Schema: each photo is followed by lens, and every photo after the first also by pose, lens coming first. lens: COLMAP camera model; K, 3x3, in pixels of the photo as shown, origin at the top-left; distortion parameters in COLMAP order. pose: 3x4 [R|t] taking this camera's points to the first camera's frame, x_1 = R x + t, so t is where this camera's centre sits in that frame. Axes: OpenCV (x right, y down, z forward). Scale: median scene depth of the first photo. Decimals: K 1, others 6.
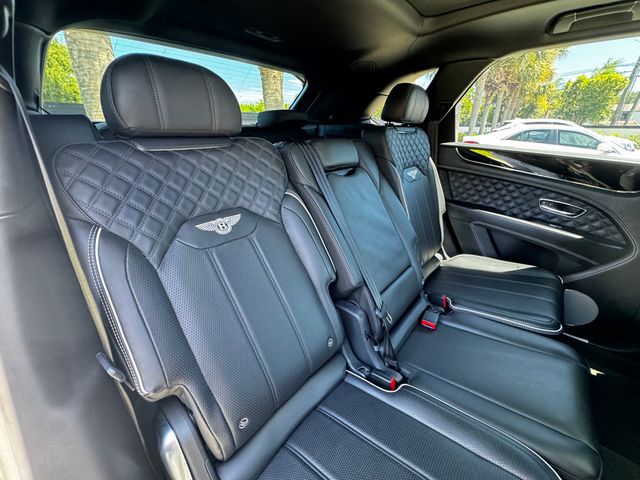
lens RADIAL K [[257.3, 0, 320.0], [0, 257.3, 240.0], [0, 0, 1]] dist [0.001111, 0.000309]
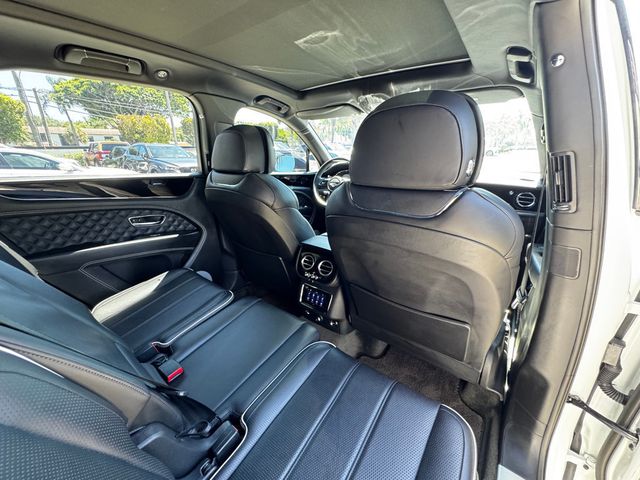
lens RADIAL K [[257.3, 0, 320.0], [0, 257.3, 240.0], [0, 0, 1]] dist [0.001111, 0.000309]
pose [[-0.054093, -0.347587, 0.936086, -0.242611], [0.410507, 0.846833, 0.338168, -0.138795], [-0.910252, 0.402562, 0.096879, 0.253214]]
